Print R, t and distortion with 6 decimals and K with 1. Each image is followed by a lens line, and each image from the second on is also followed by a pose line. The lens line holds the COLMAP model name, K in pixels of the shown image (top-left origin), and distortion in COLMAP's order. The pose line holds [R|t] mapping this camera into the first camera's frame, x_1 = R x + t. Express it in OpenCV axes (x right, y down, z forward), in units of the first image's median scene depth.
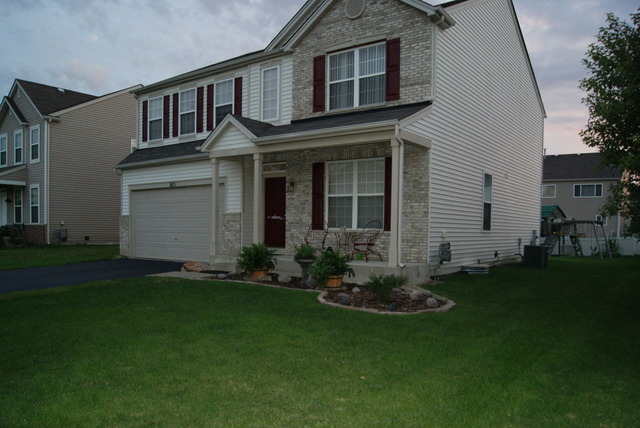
lens RADIAL K [[504.5, 0, 319.5], [0, 504.5, 249.2], [0, 0, 1]] dist [-0.074912, 0.005071]
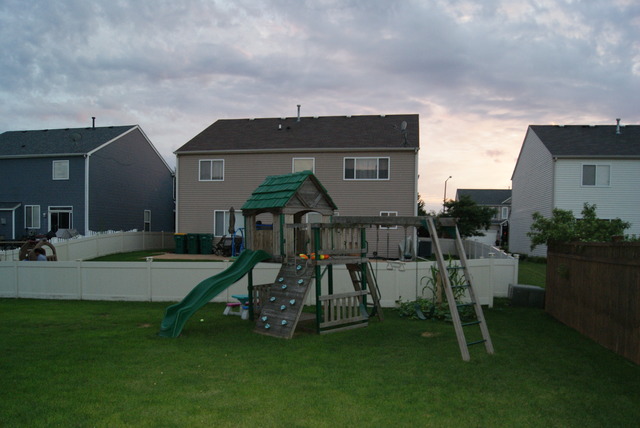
lens RADIAL K [[504.5, 0, 319.5], [0, 504.5, 249.2], [0, 0, 1]] dist [-0.074912, 0.005071]
pose [[0.899953, -0.014568, 0.435744, 0.659112], [0.019875, 0.999773, -0.007622, -0.066601], [-0.435534, 0.015520, 0.900038, 1.357735]]
